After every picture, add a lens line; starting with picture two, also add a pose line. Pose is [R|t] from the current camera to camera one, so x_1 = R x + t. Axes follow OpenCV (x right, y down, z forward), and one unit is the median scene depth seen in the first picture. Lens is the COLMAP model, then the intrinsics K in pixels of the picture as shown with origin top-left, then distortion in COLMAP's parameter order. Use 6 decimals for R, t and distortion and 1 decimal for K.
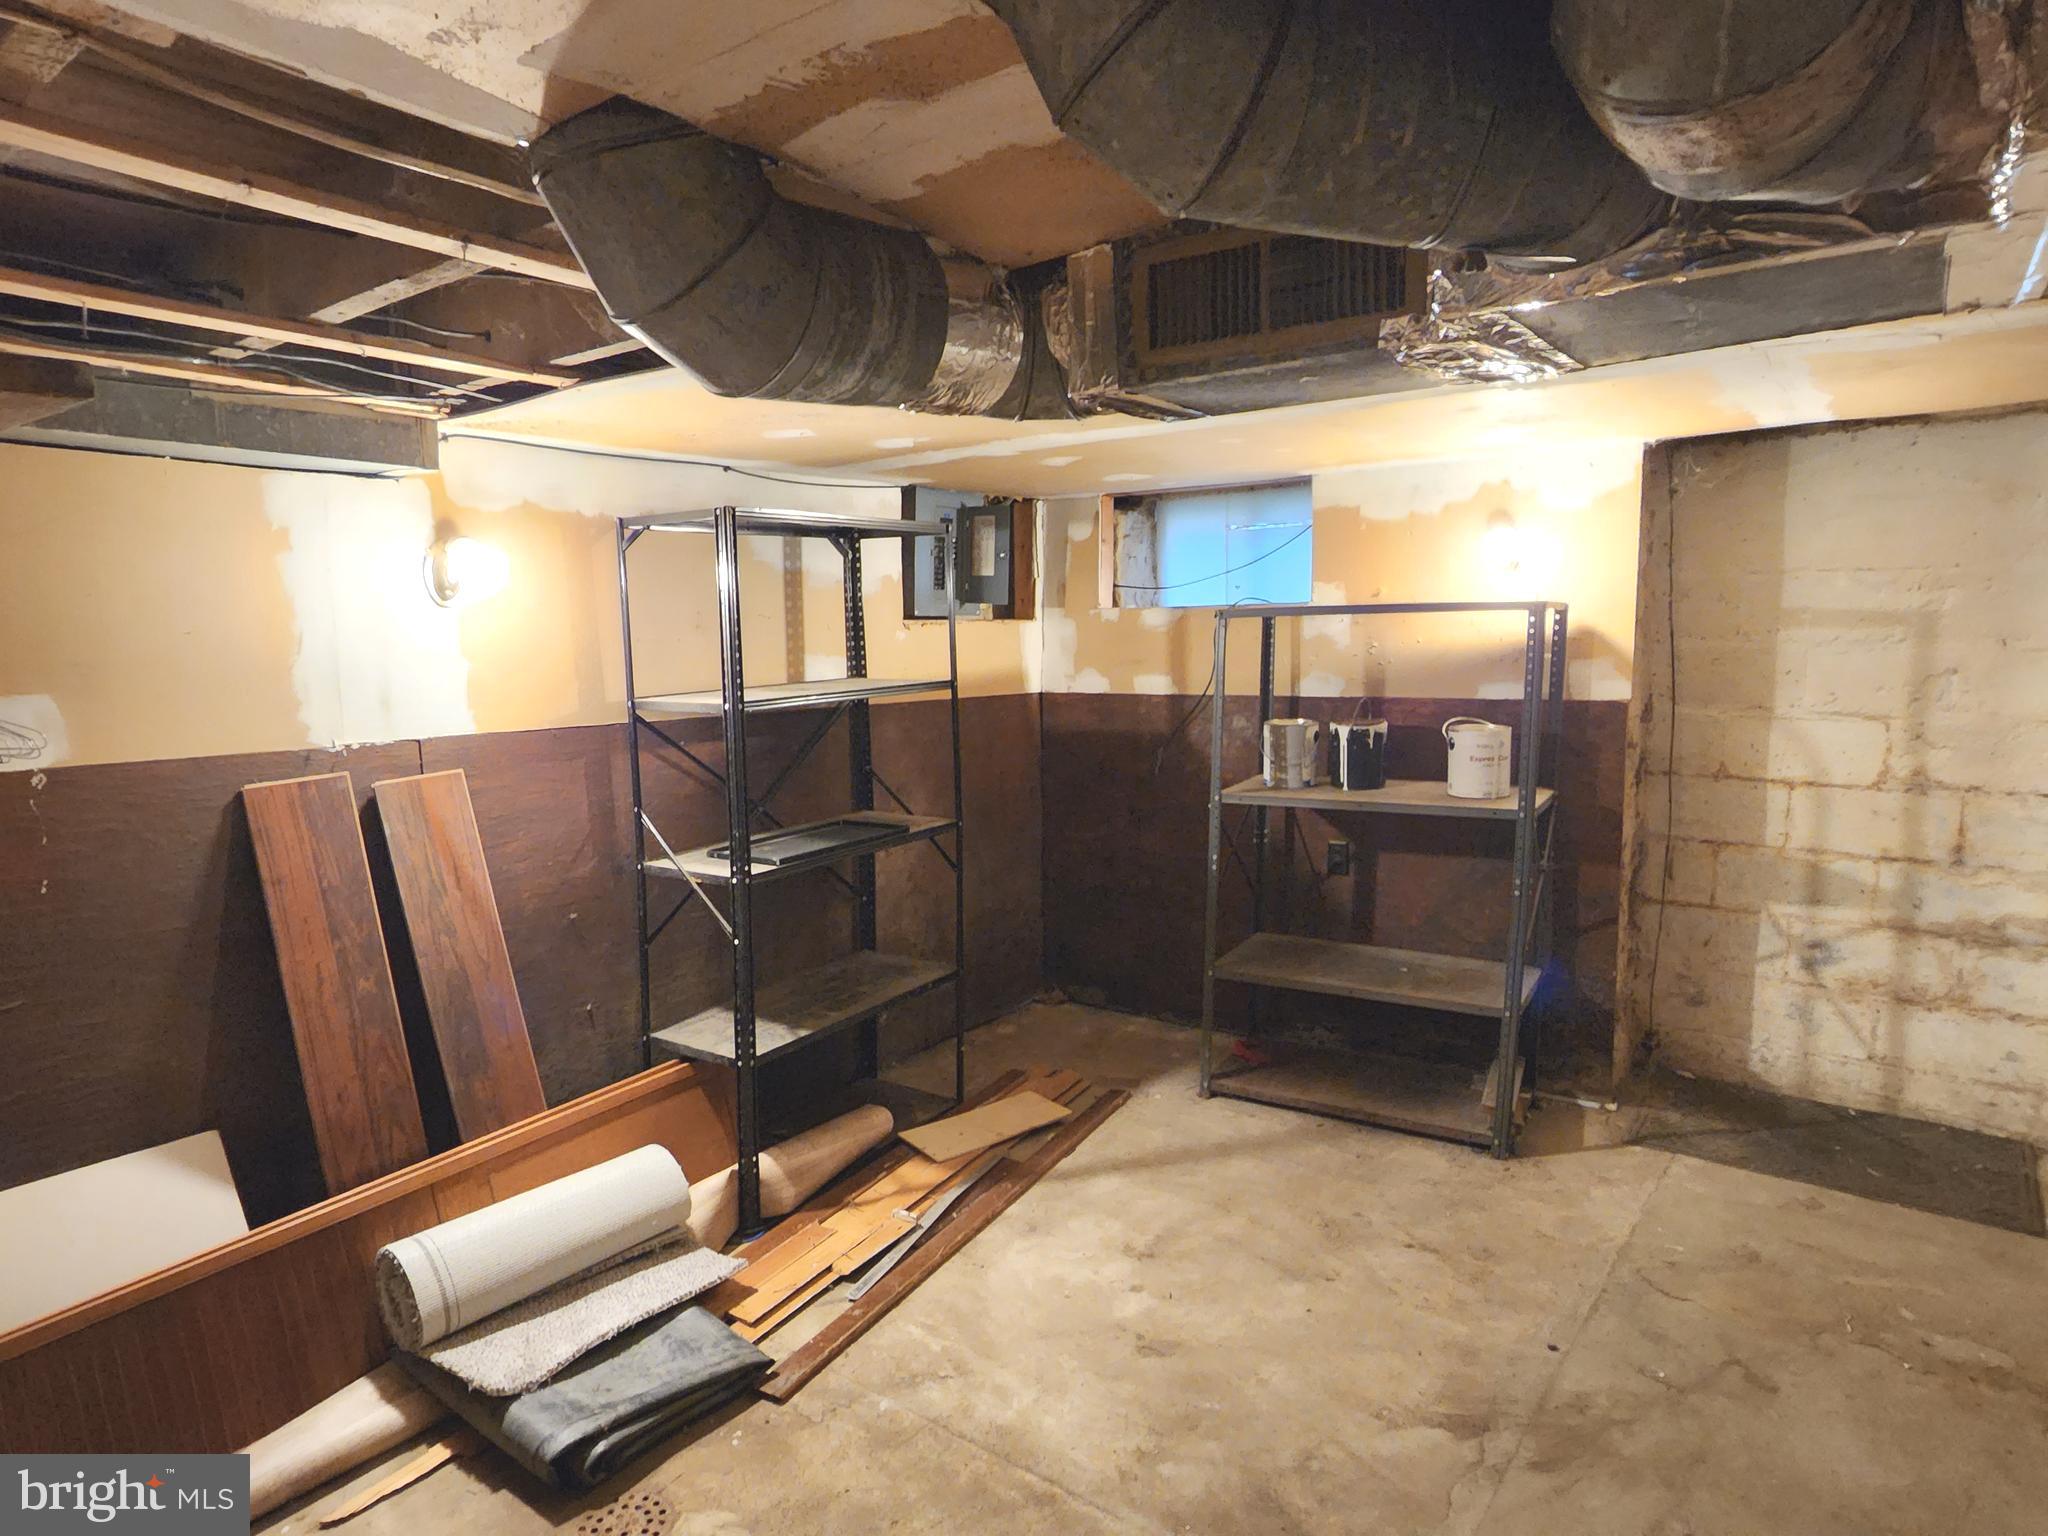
lens RADIAL K [[1186.8, 0, 1019.4], [0, 1186.8, 777.4], [0, 0, 1]] dist [-0.002333, -0.001658]
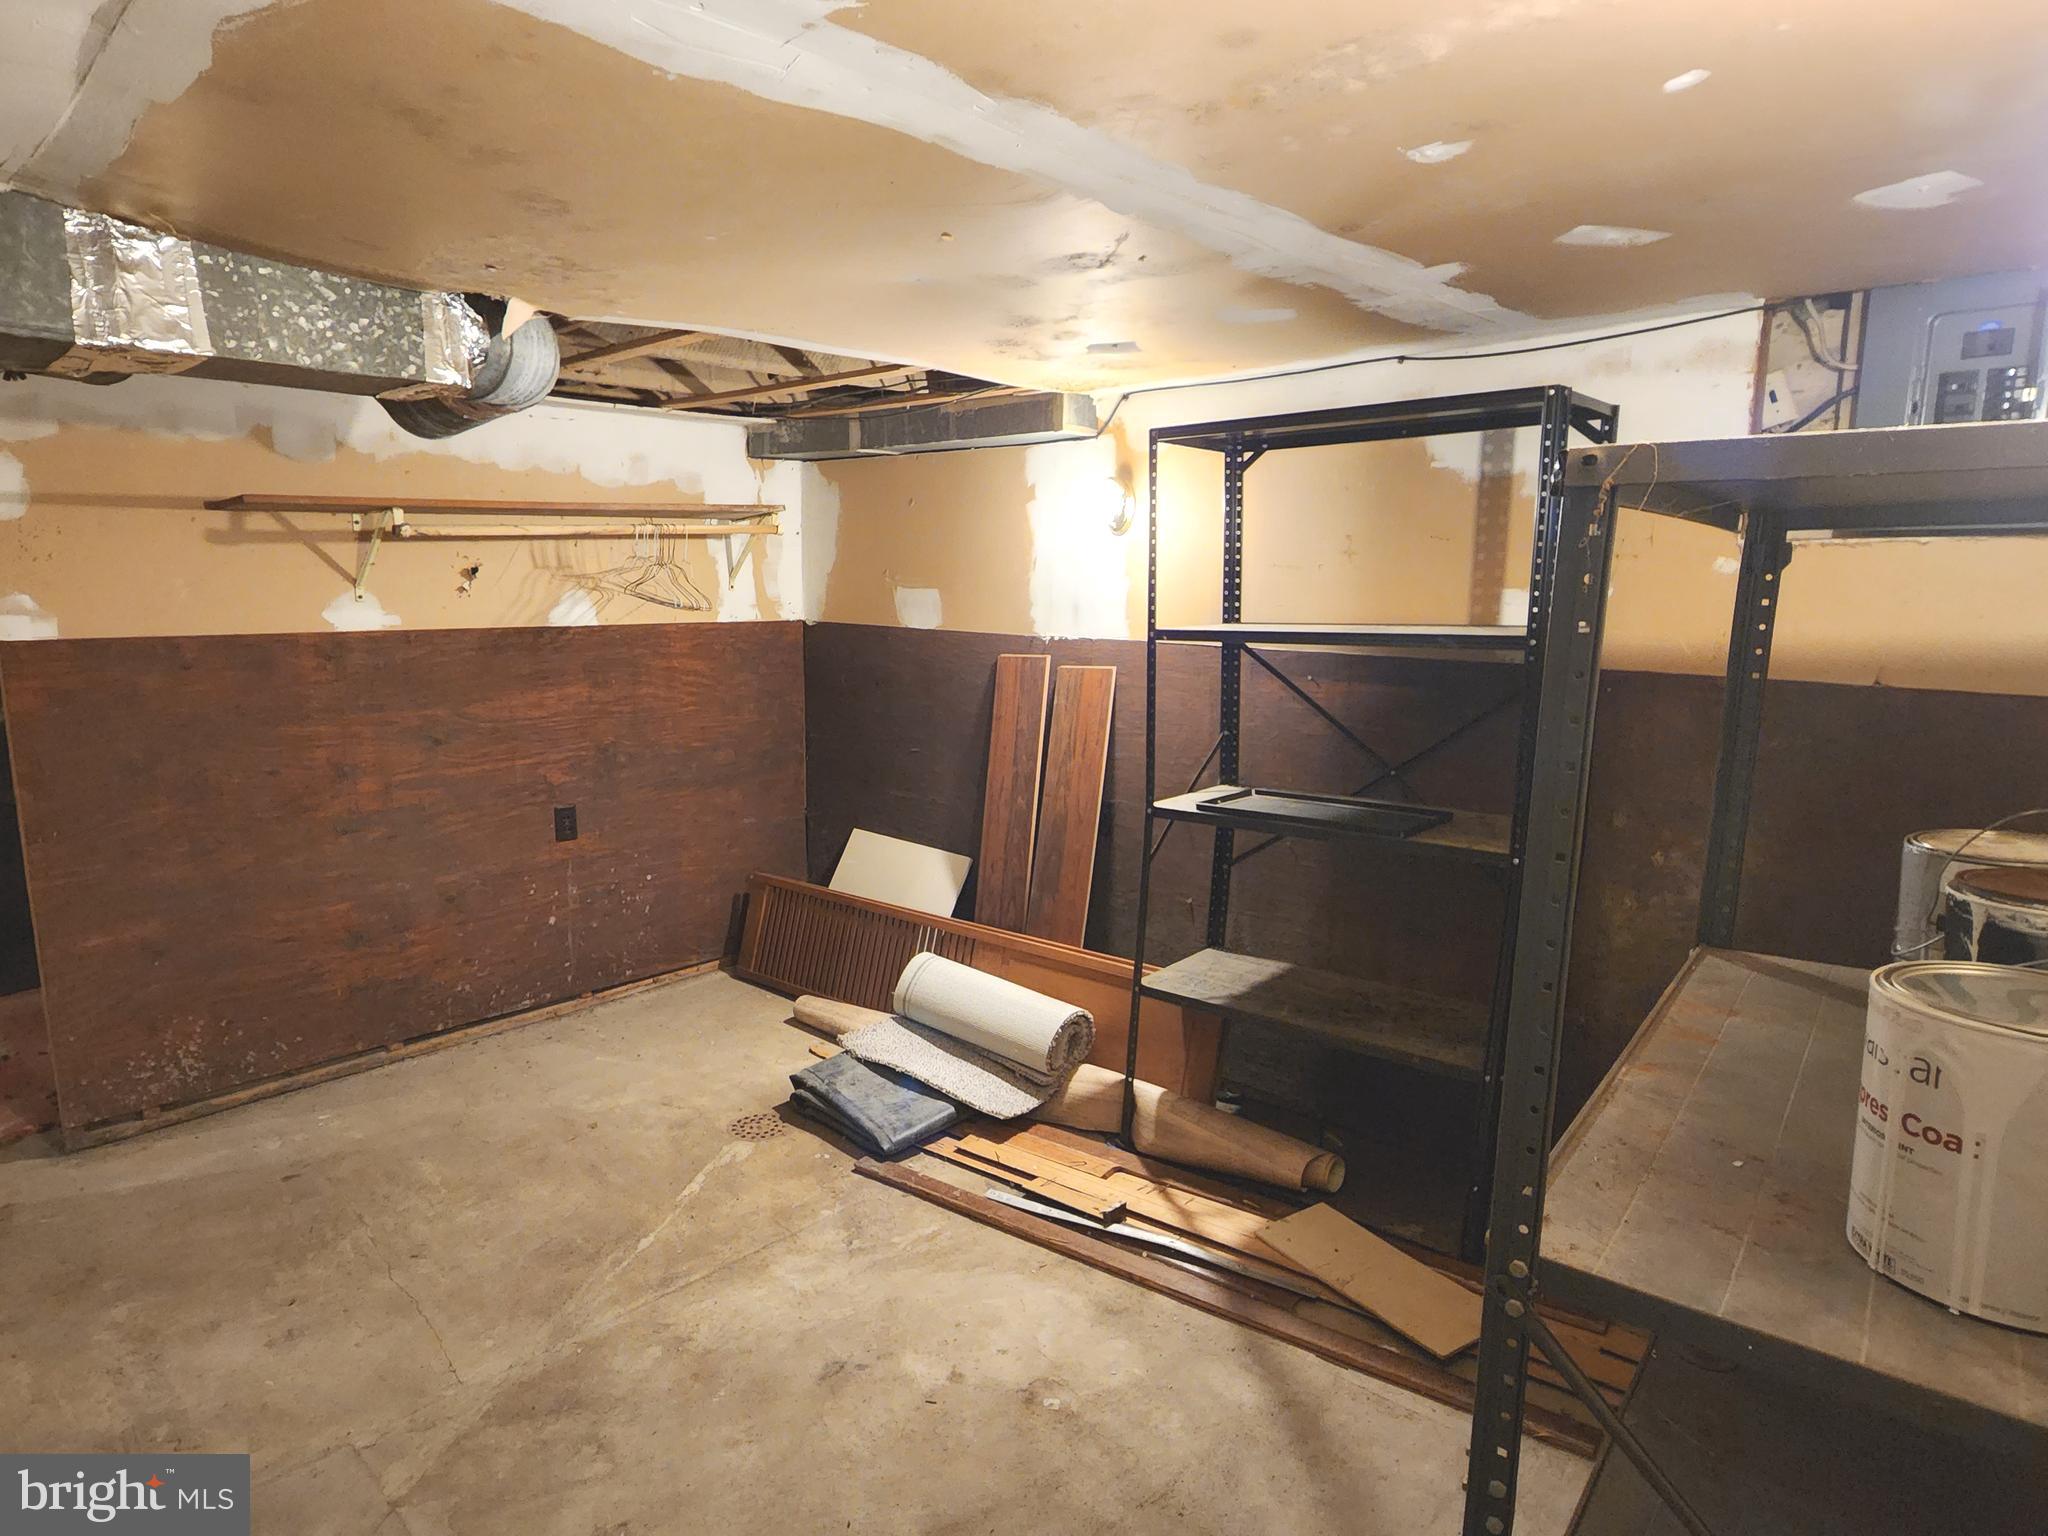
lens RADIAL K [[1186.8, 0, 1019.4], [0, 1186.8, 777.4], [0, 0, 1]] dist [-0.002333, -0.001658]
pose [[-0.117173, 0.193582, -0.974062, 0.838735], [-0.113911, 0.971725, 0.206821, -0.150928], [0.986557, 0.135190, -0.091809, 1.098922]]
